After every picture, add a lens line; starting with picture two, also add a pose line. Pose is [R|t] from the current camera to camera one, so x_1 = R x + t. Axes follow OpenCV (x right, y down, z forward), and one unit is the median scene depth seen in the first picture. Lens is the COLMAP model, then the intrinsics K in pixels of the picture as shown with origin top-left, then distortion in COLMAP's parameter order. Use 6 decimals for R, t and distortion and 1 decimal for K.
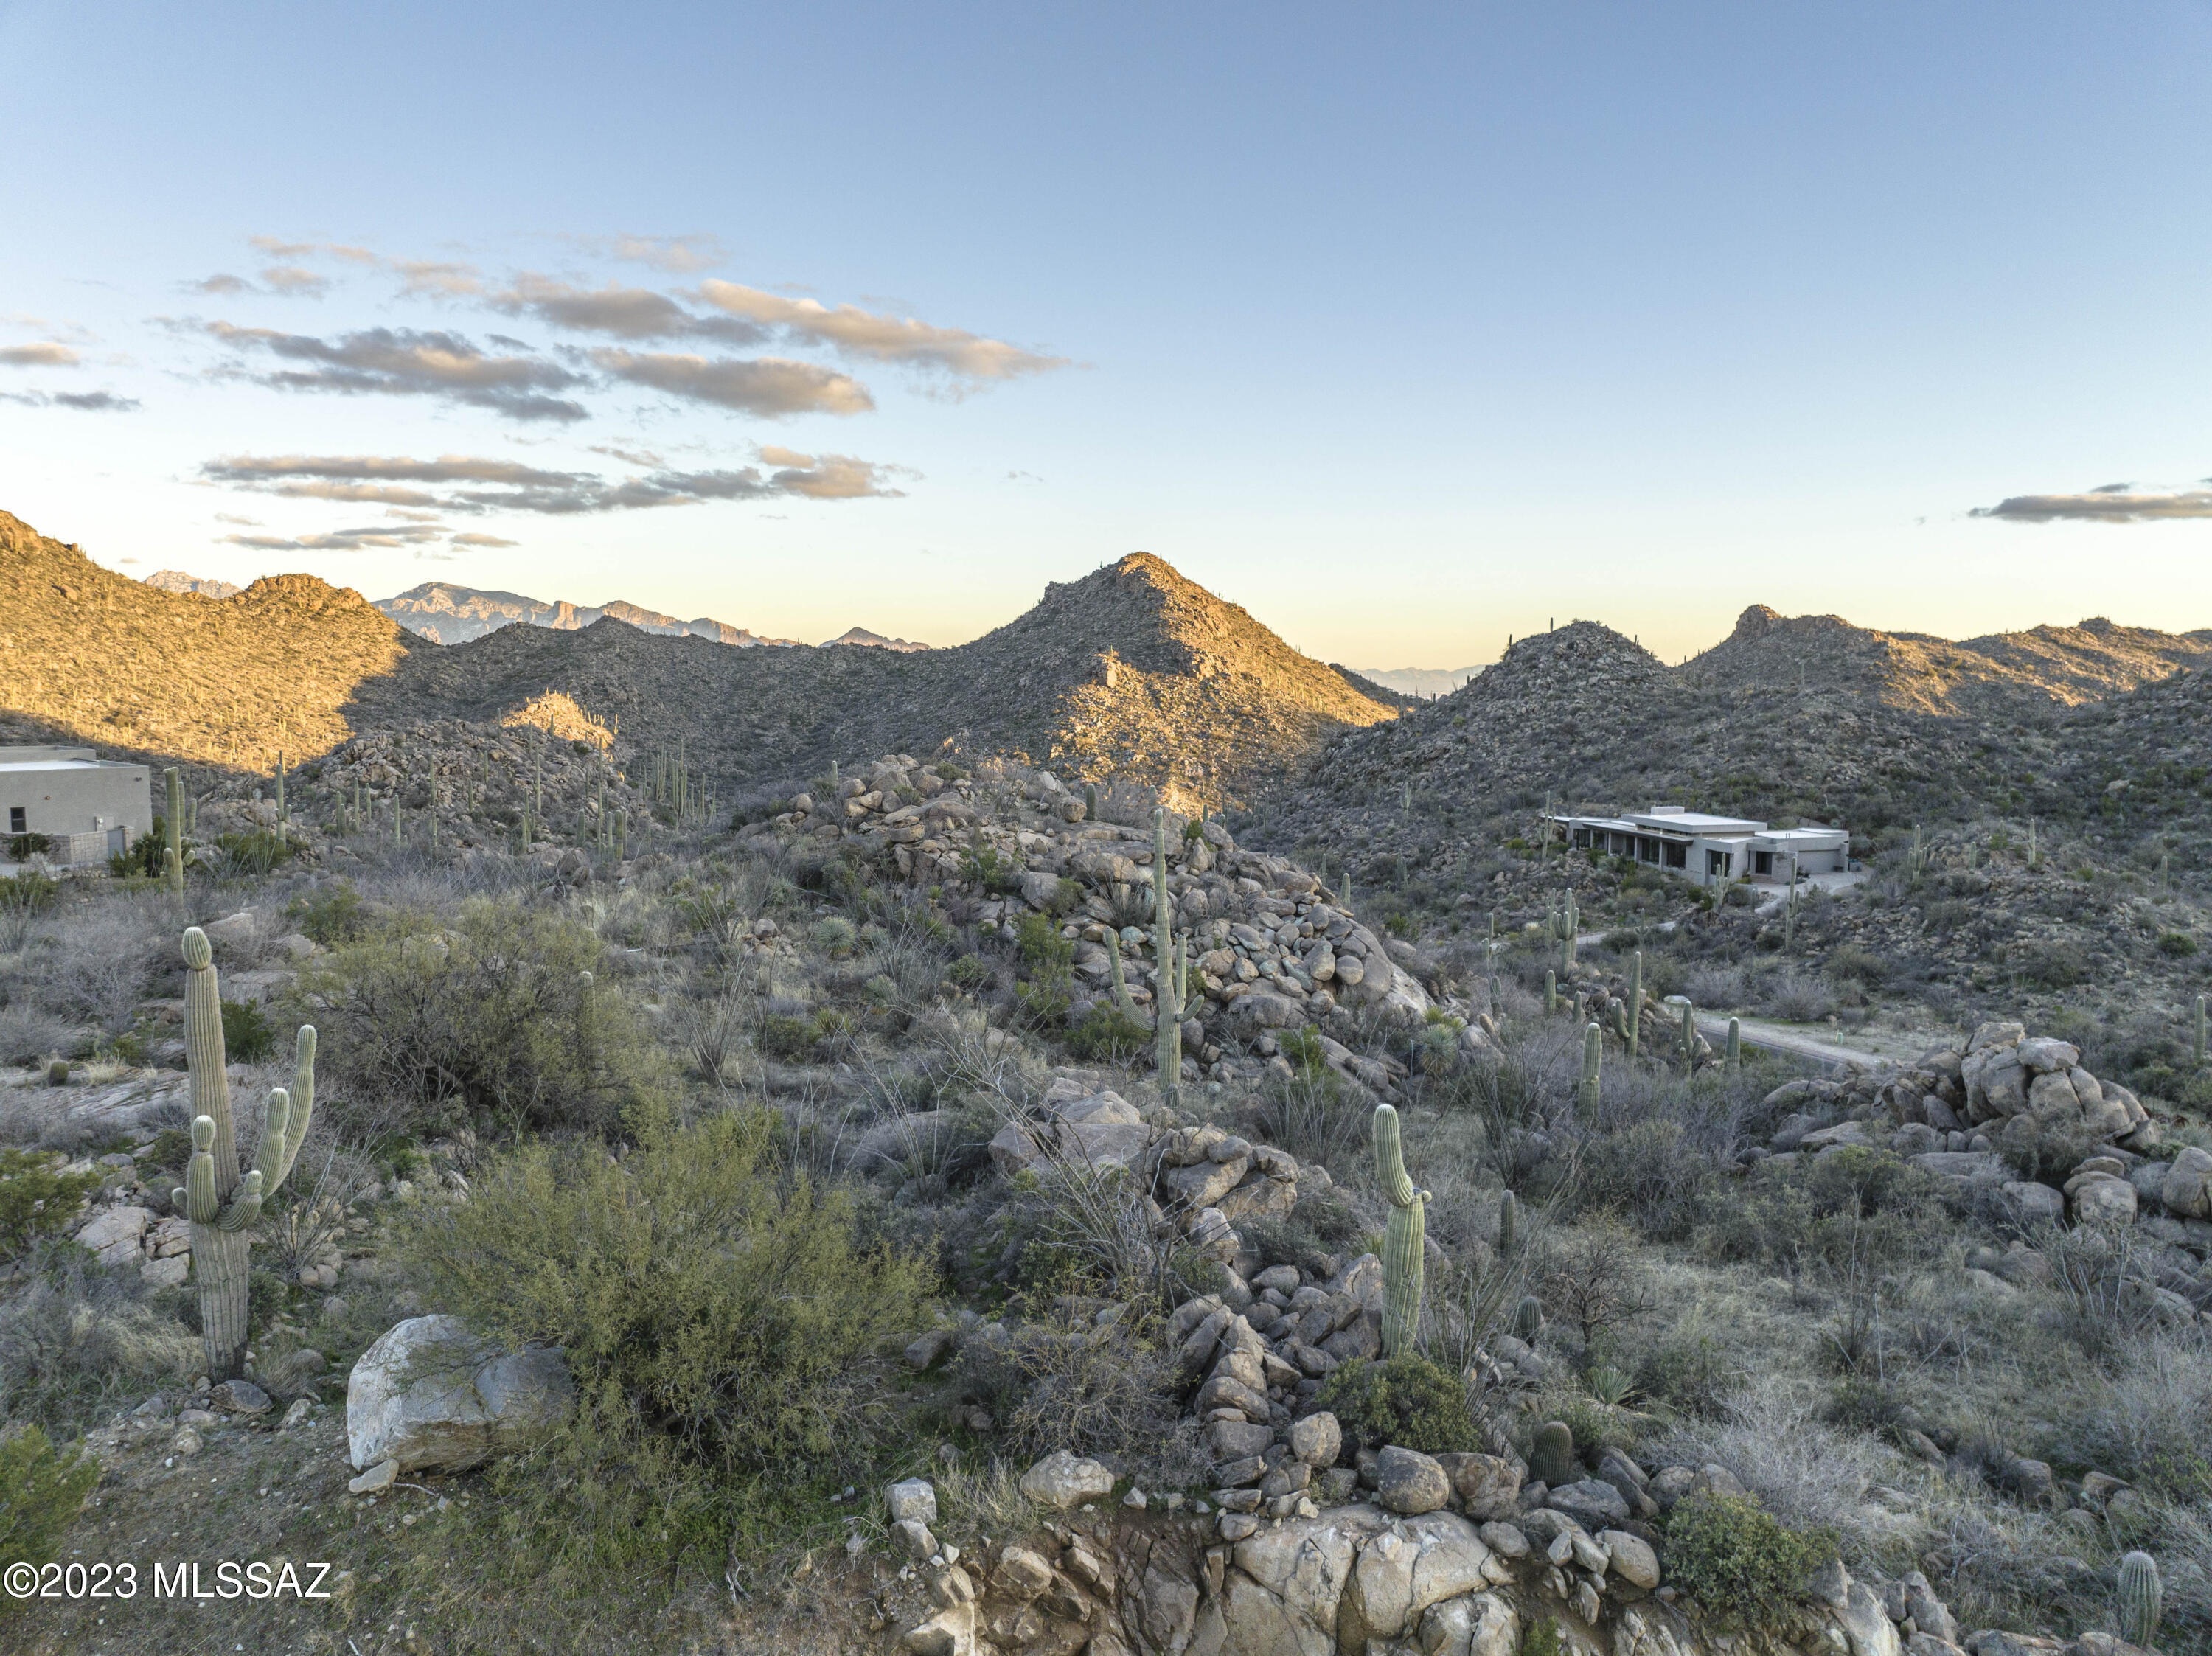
lens RADIAL K [[1564.5, 0, 1115.6], [0, 1564.5, 835.0], [0, 0, 1]] dist [-0.032257, -0.005806]
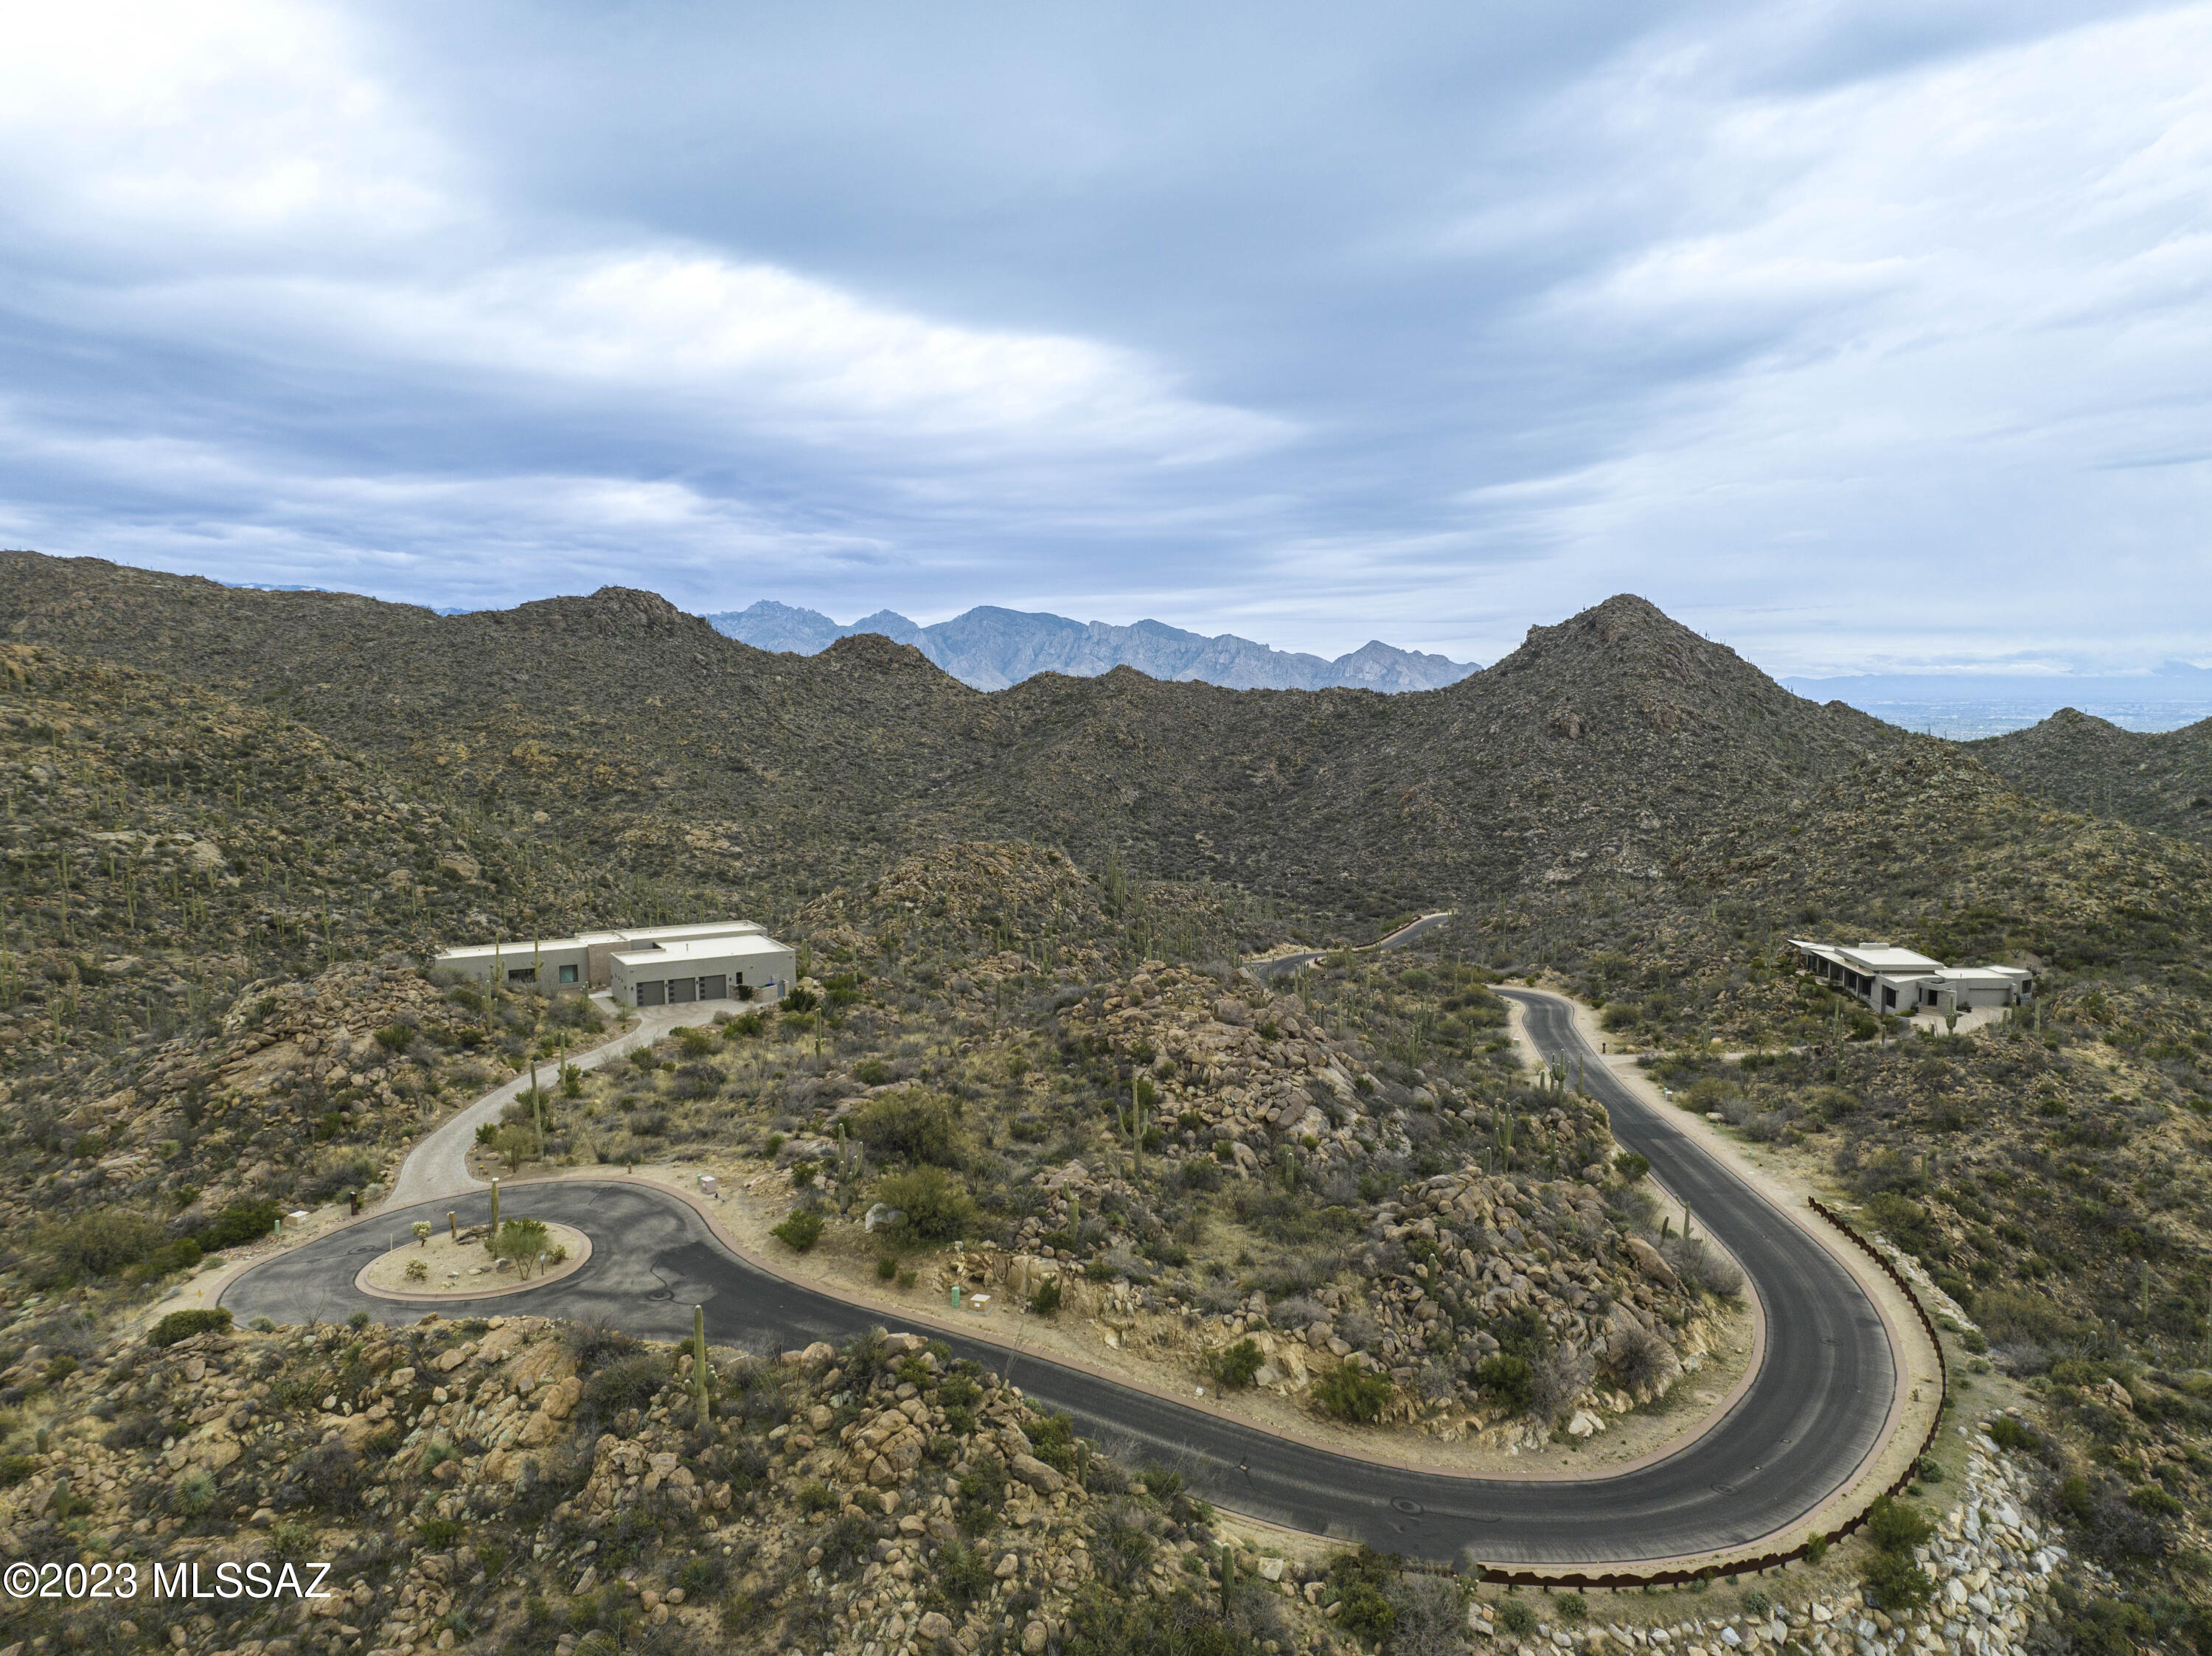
lens RADIAL K [[1564.5, 0, 1112.9], [0, 1564.5, 837.8], [0, 0, 1]] dist [-0.032257, -0.005806]
pose [[0.946149, 0.020952, -0.323052, 0.045801], [-0.022559, 0.999745, -0.001231, -0.021642], [0.322944, 0.008452, 0.946380, -0.086757]]
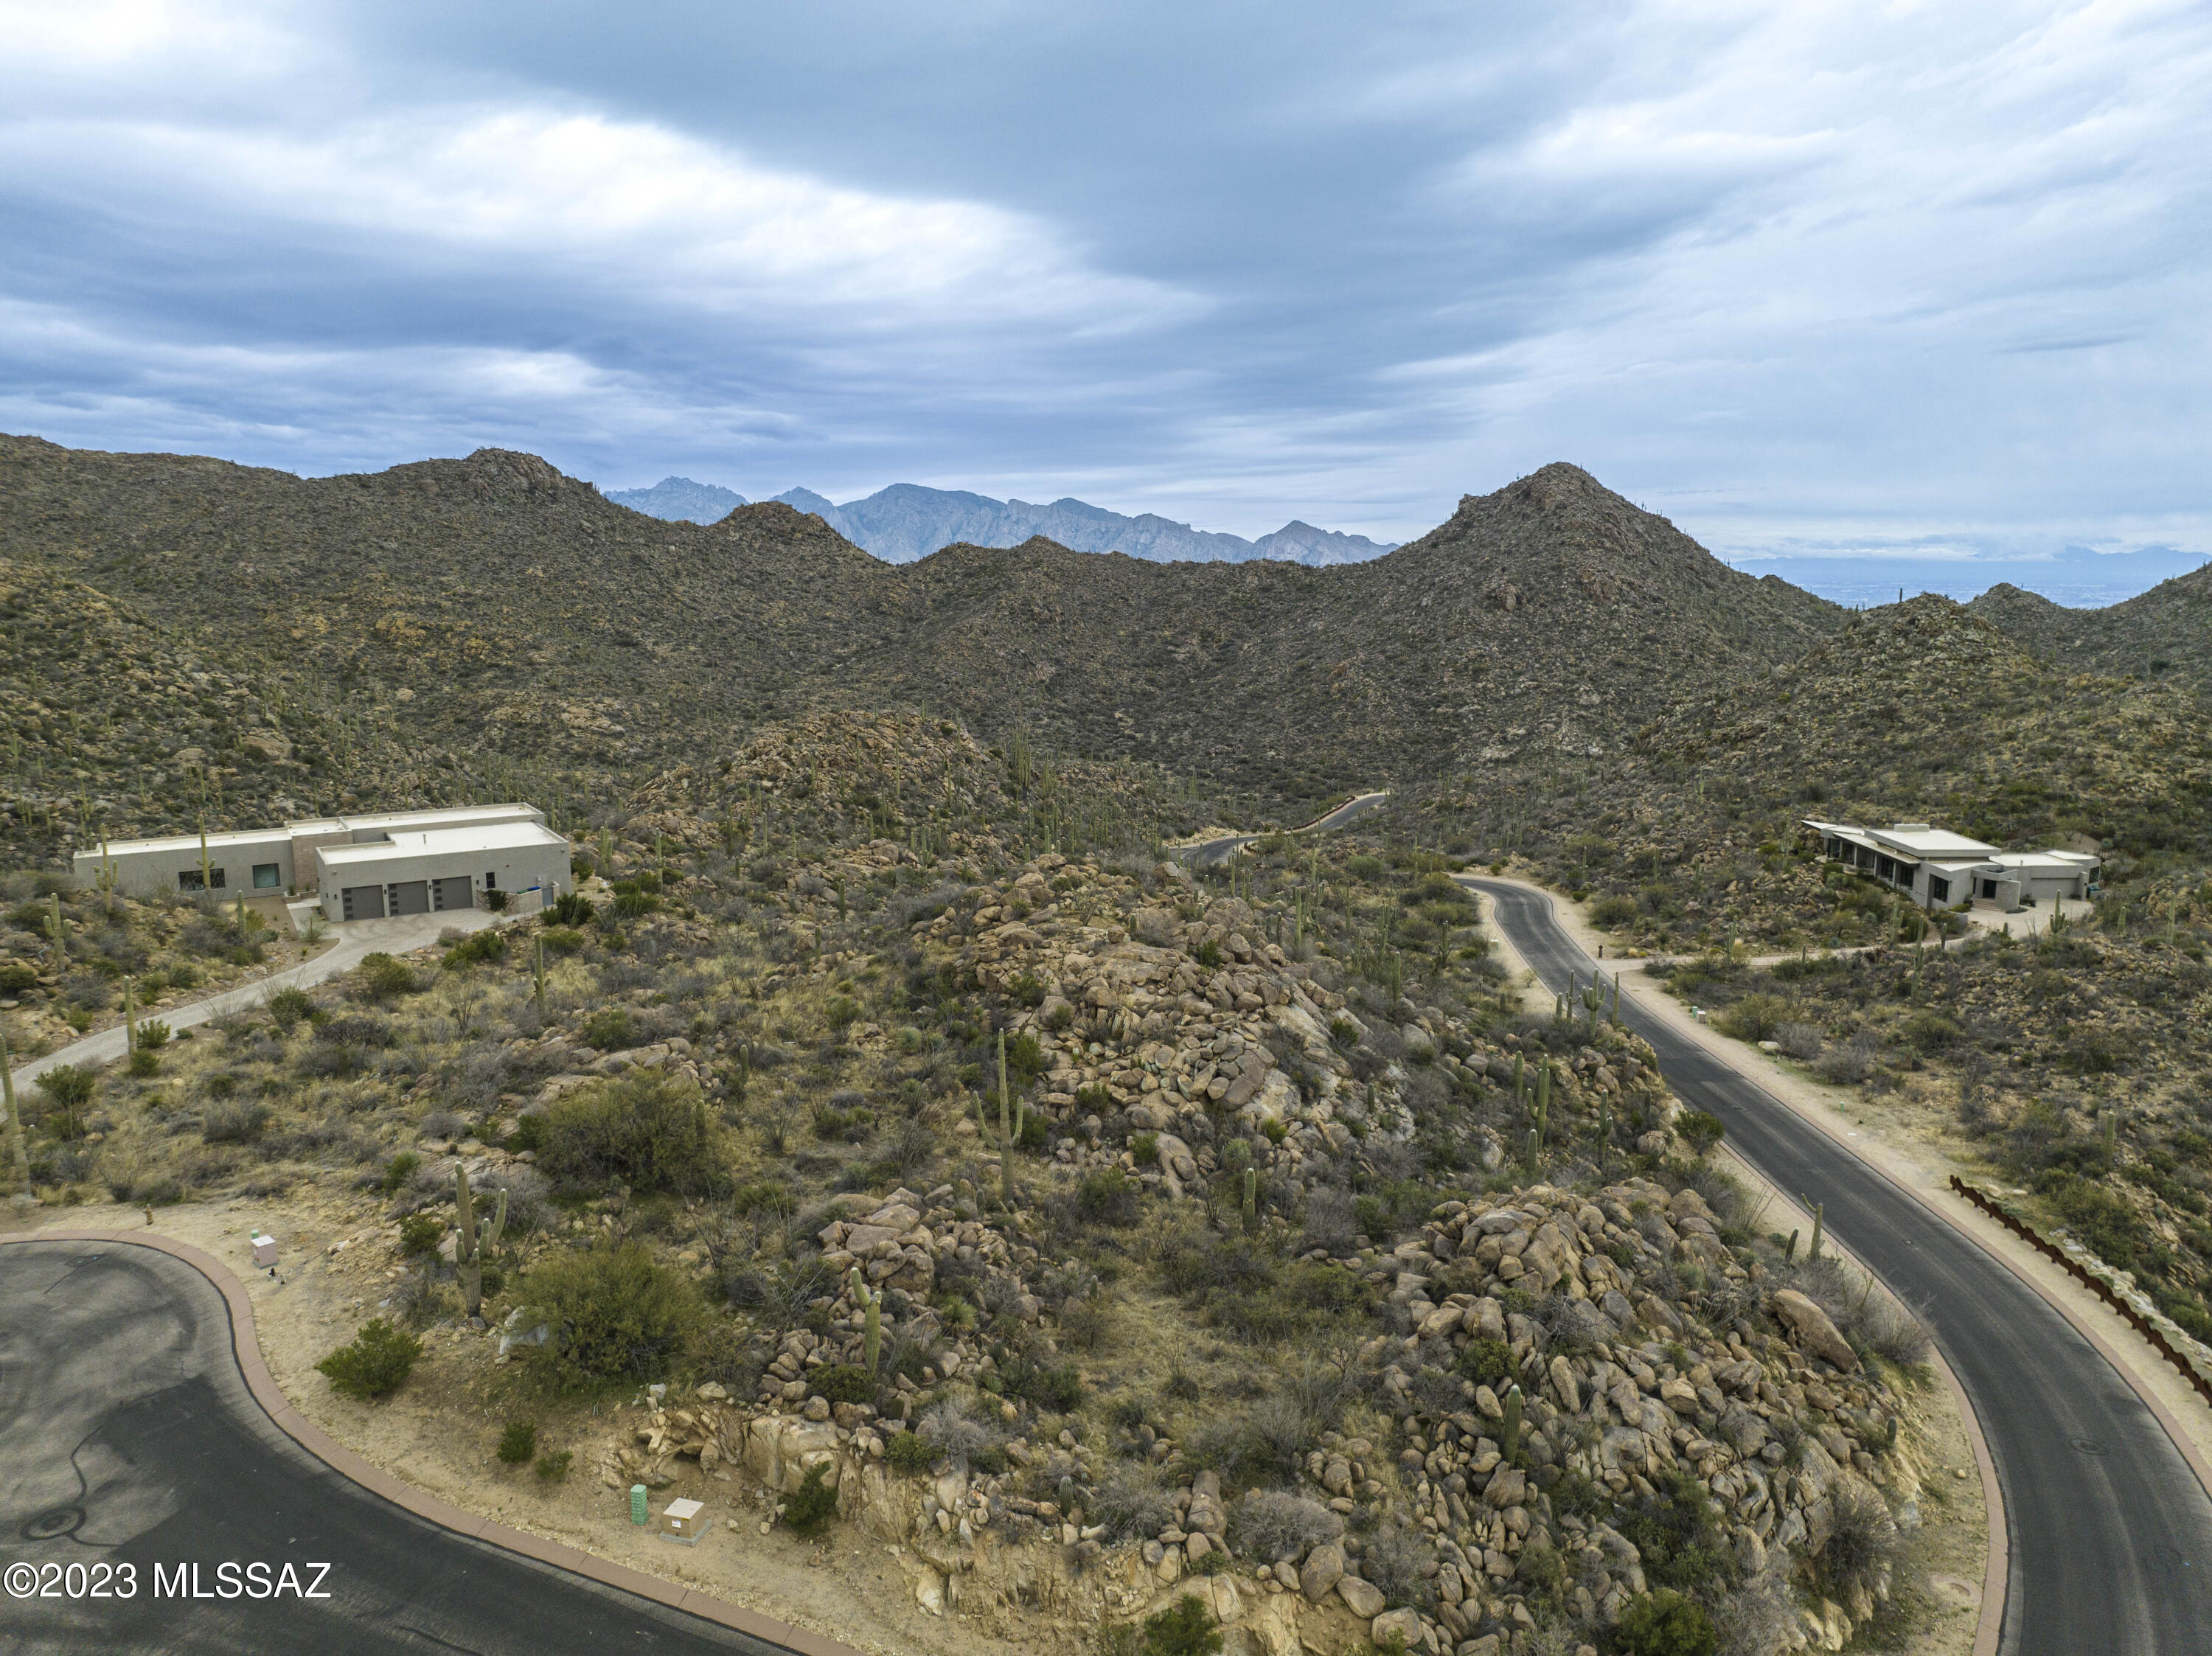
lens RADIAL K [[1564.5, 0, 1111.6], [0, 1564.5, 833.9], [0, 0, 1]] dist [-0.032257, -0.005806]
pose [[0.961114, 0.038295, -0.273483, 0.031806], [-0.019800, 0.997346, 0.070070, -0.018468], [0.275440, -0.061931, 0.959321, -0.033166]]
